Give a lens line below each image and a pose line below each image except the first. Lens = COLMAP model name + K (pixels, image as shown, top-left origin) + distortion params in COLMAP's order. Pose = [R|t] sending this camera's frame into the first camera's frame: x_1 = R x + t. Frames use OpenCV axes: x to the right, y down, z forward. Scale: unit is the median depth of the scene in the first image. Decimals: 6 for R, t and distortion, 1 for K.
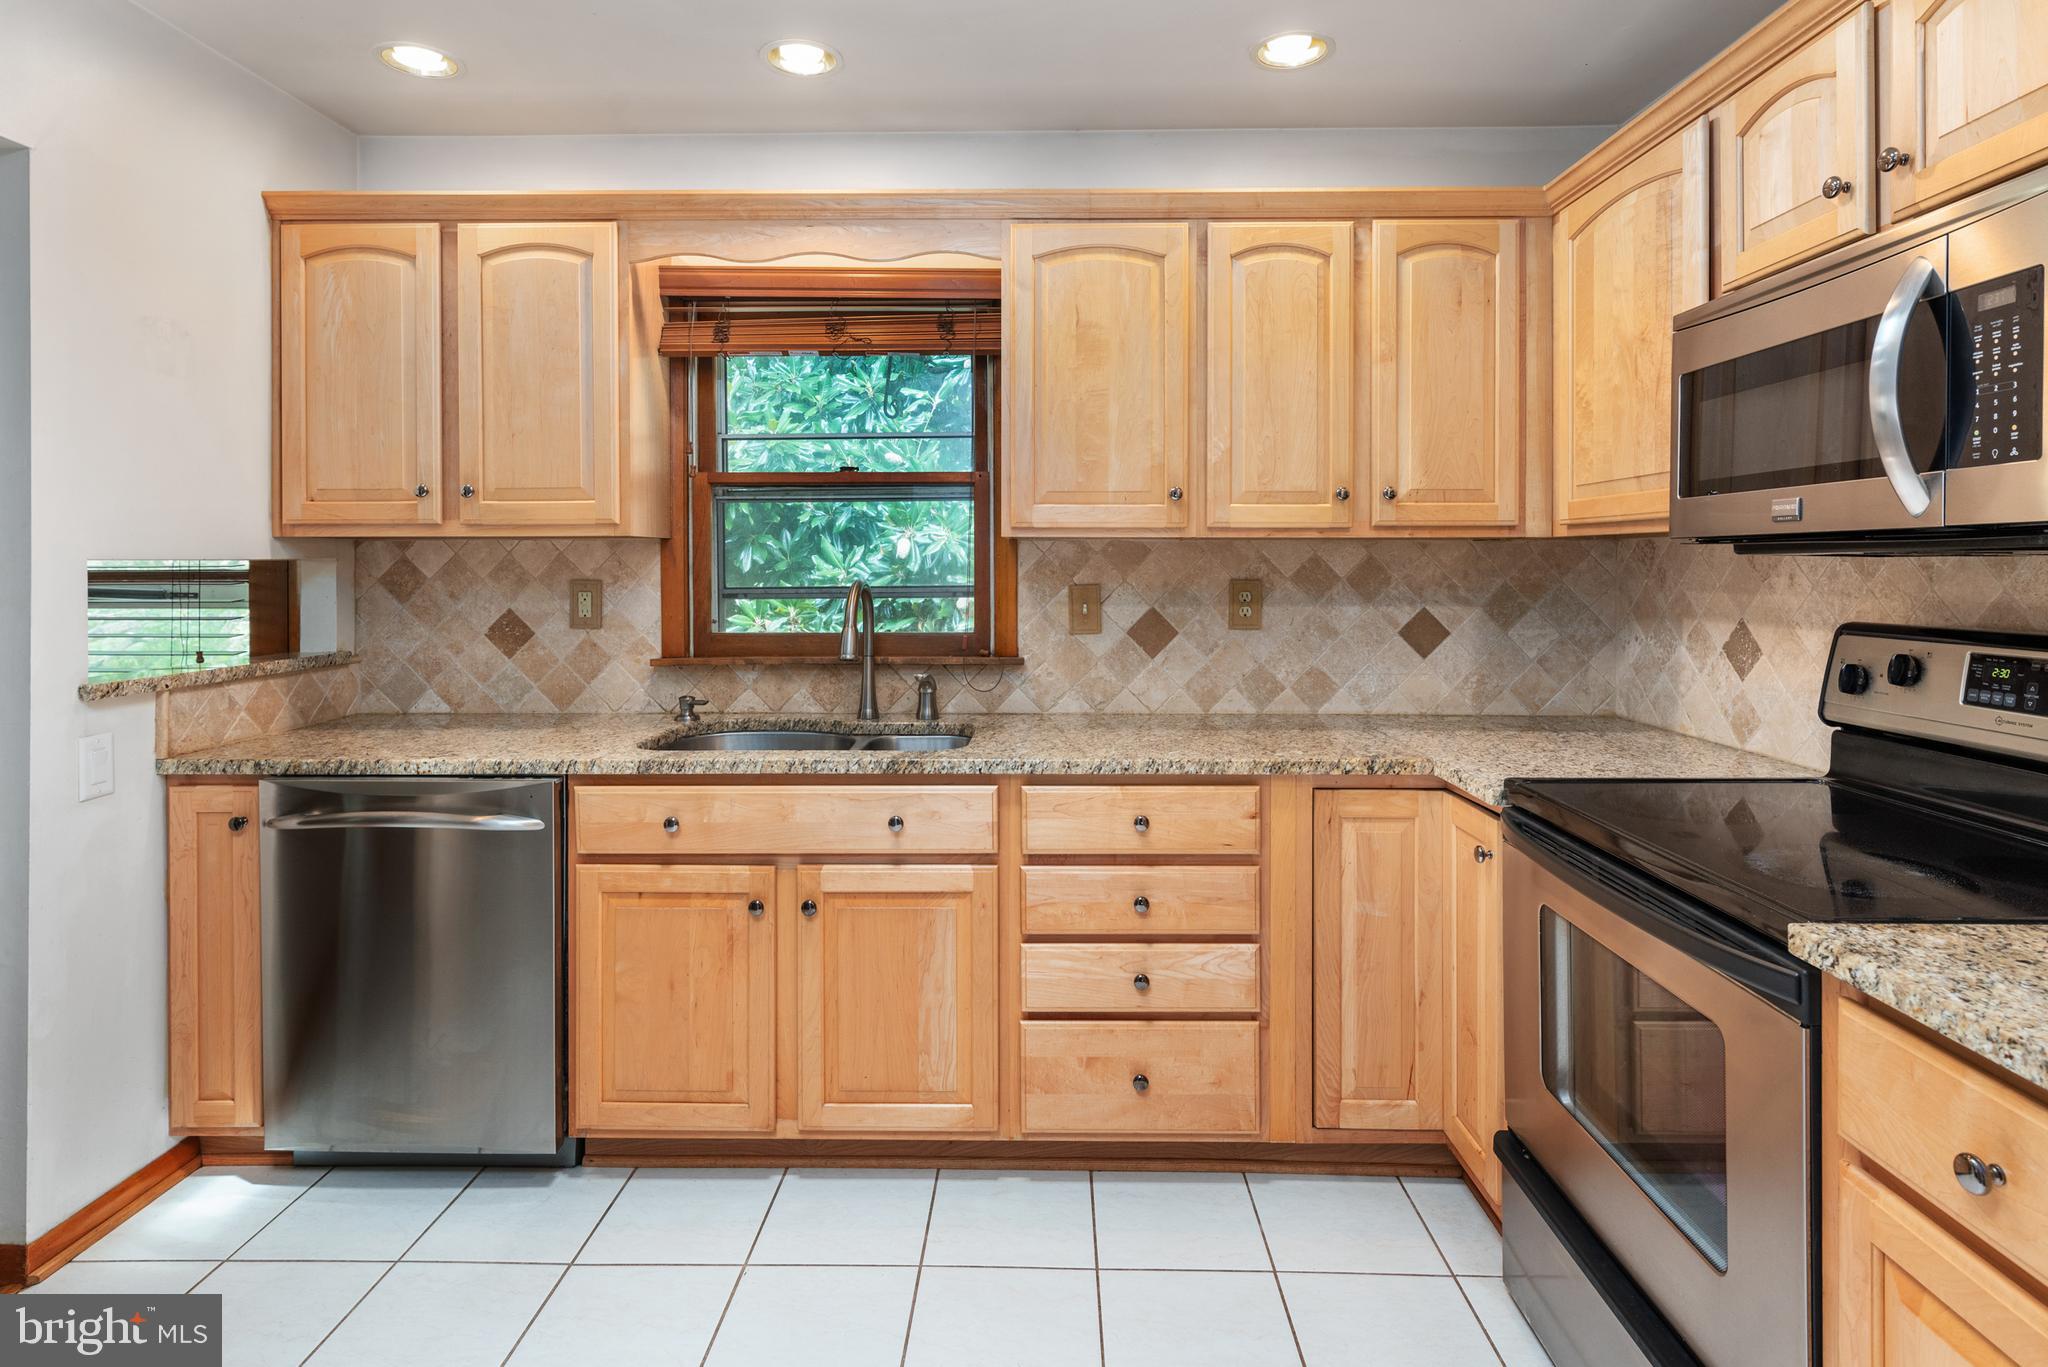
lens RADIAL K [[1070.5, 0, 1017.0], [0, 1070.5, 563.2], [0, 0, 1]] dist [0.000733, 0.000217]
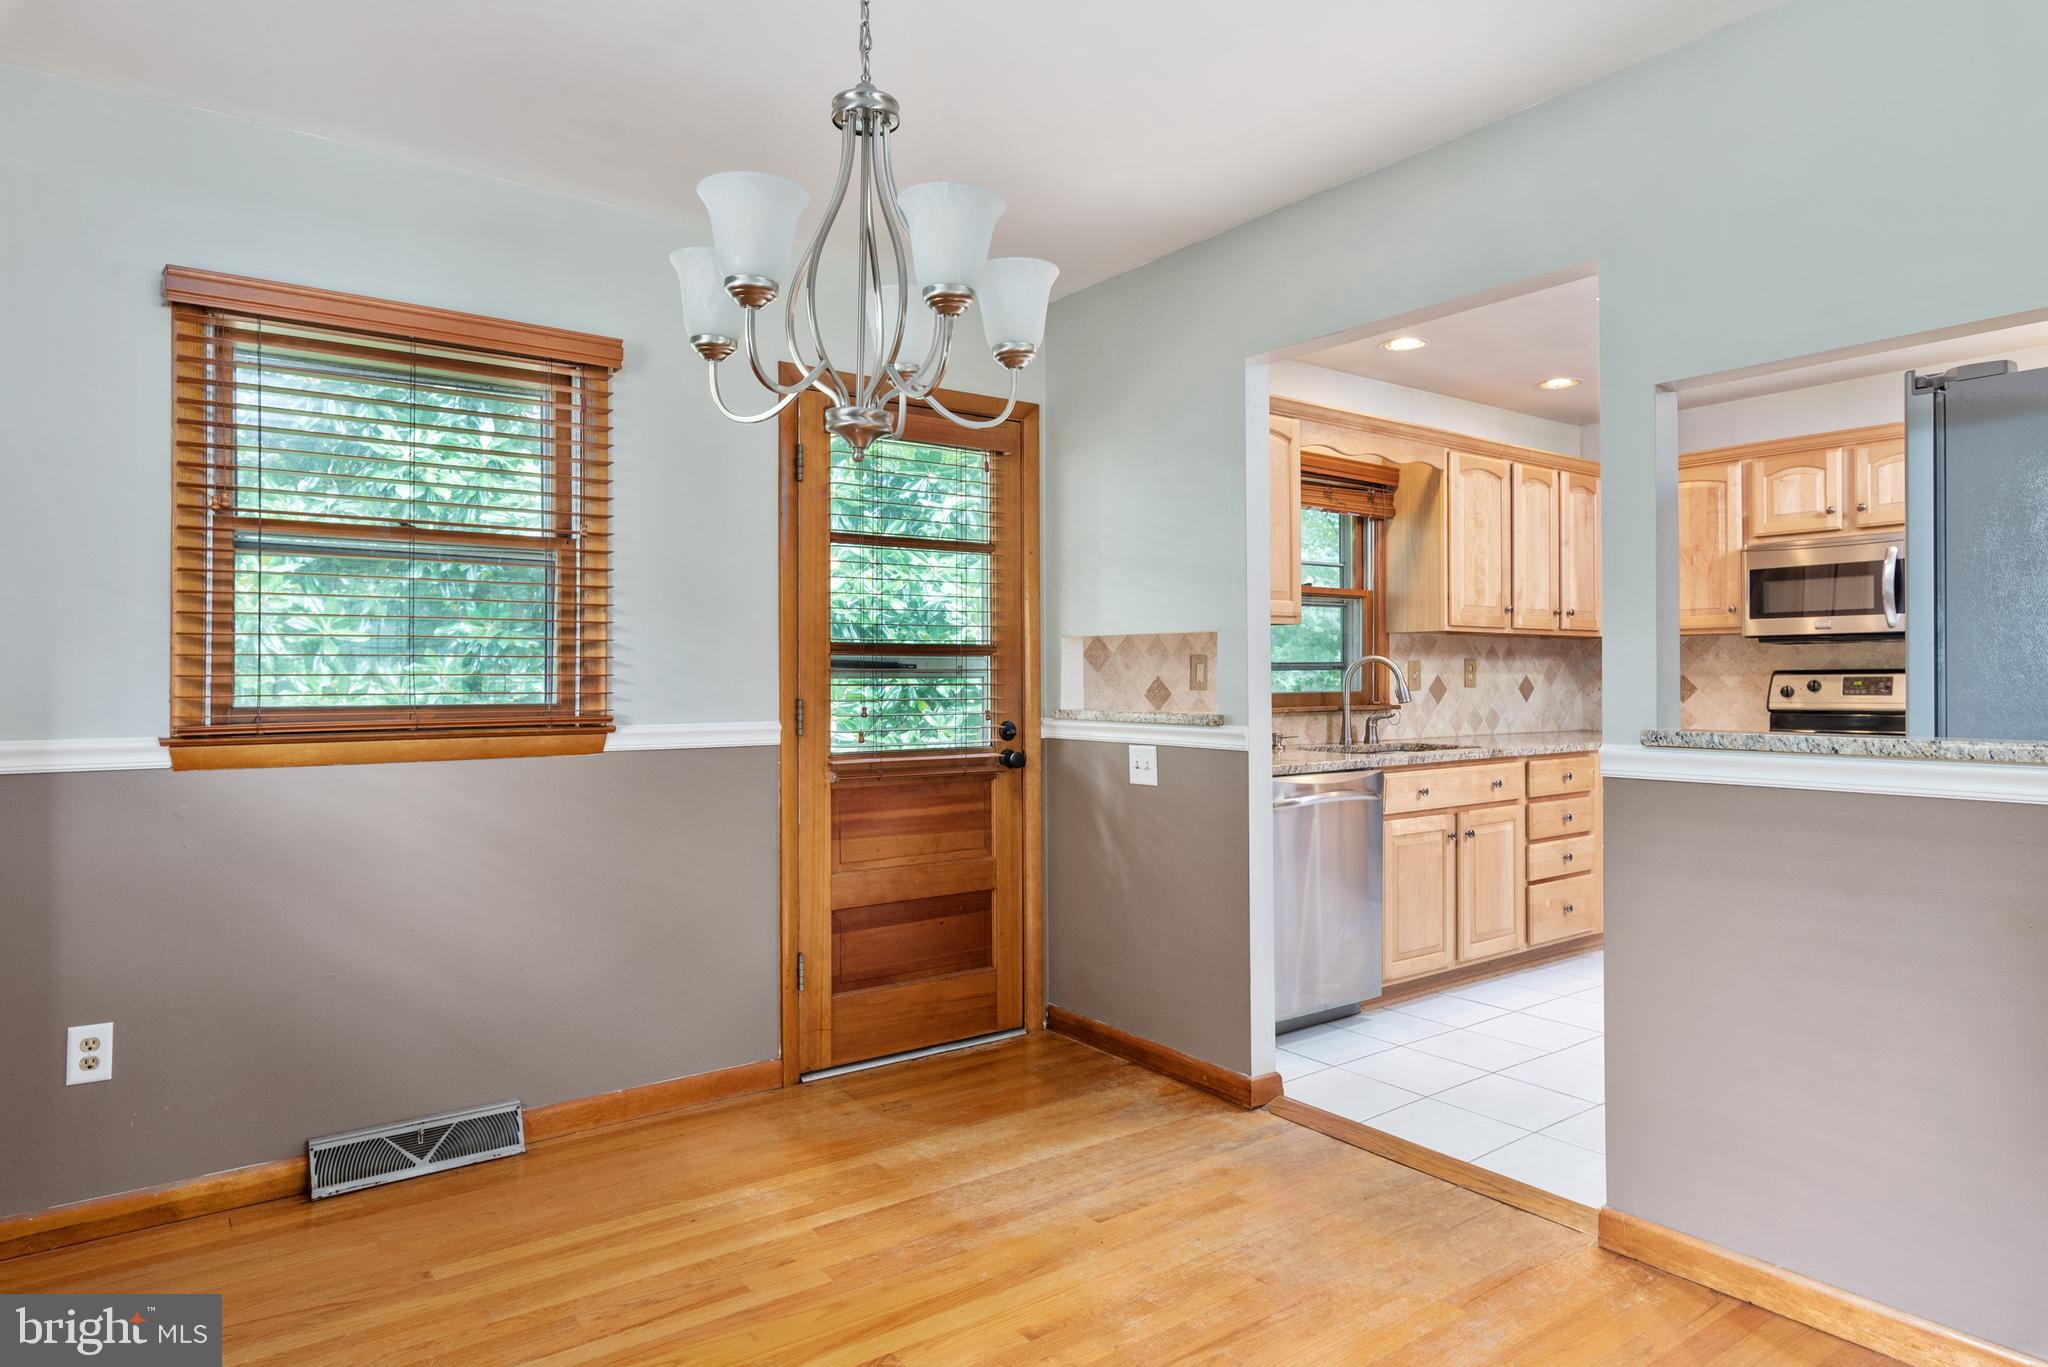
lens RADIAL K [[1200.6, 0, 1021.2], [0, 1200.6, 670.8], [0, 0, 1]] dist [0.001465, -0.001020]
pose [[0.793806, 0.001907, 0.608168, -1.733714], [0.002986, 0.999971, -0.007033, 0.051939], [-0.608163, 0.007399, 0.793777, -0.121781]]
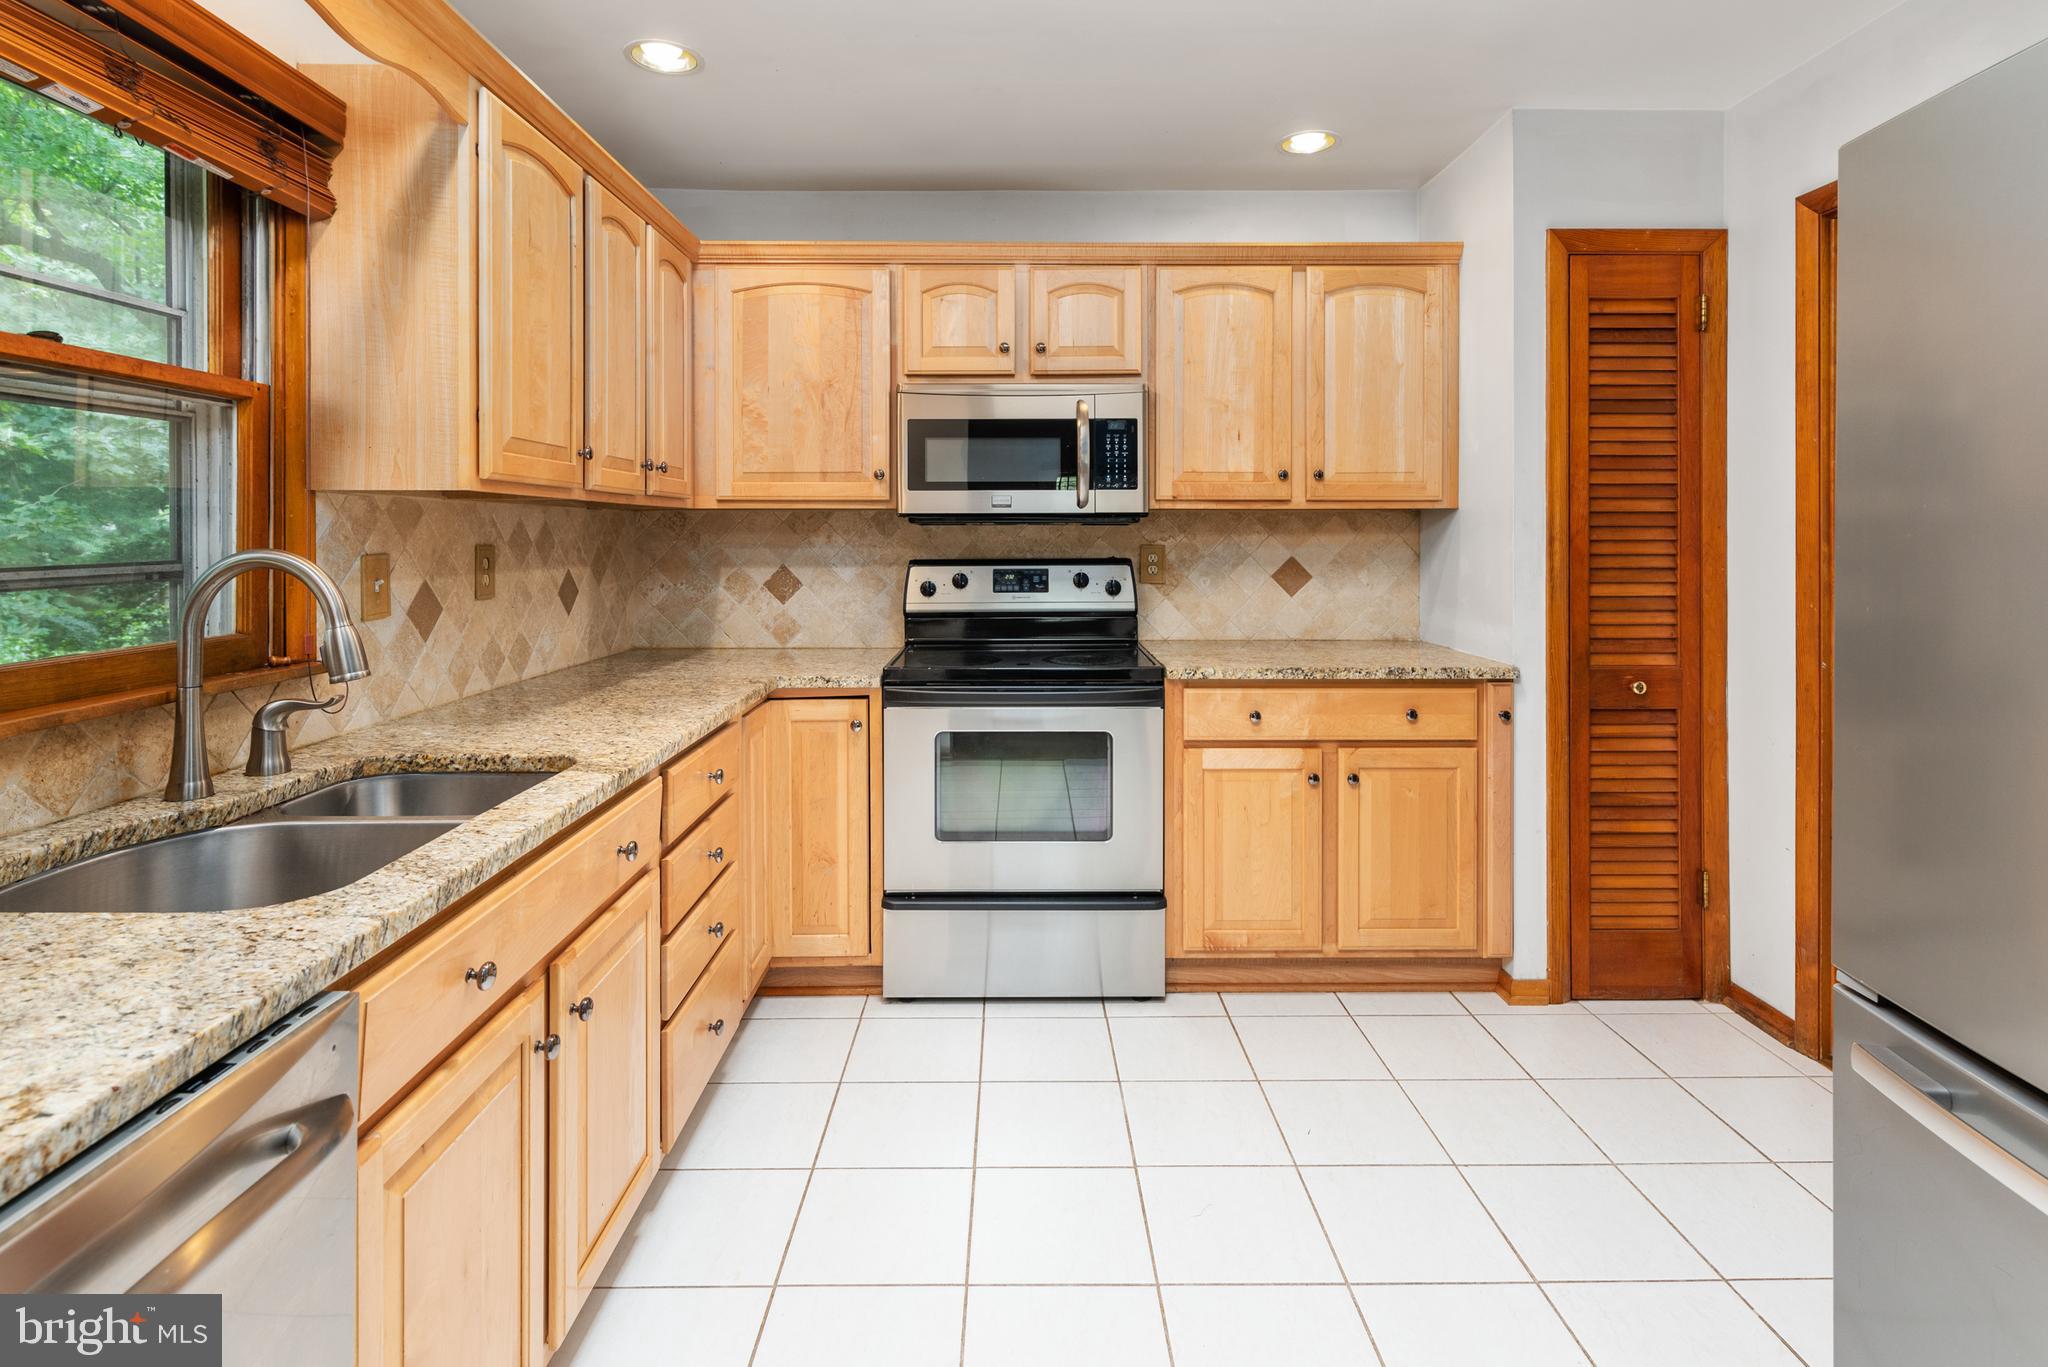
lens RADIAL K [[1025.8, 0, 1042.6], [0, 1025.8, 533.2], [0, 0, 1]] dist [0.004112, 0.001070]
pose [[-0.043907, 0.000517, 0.999035, -0.760612], [0.001402, 0.999999, -0.000456, 0.006991], [-0.999035, 0.001381, -0.043908, 0.625149]]
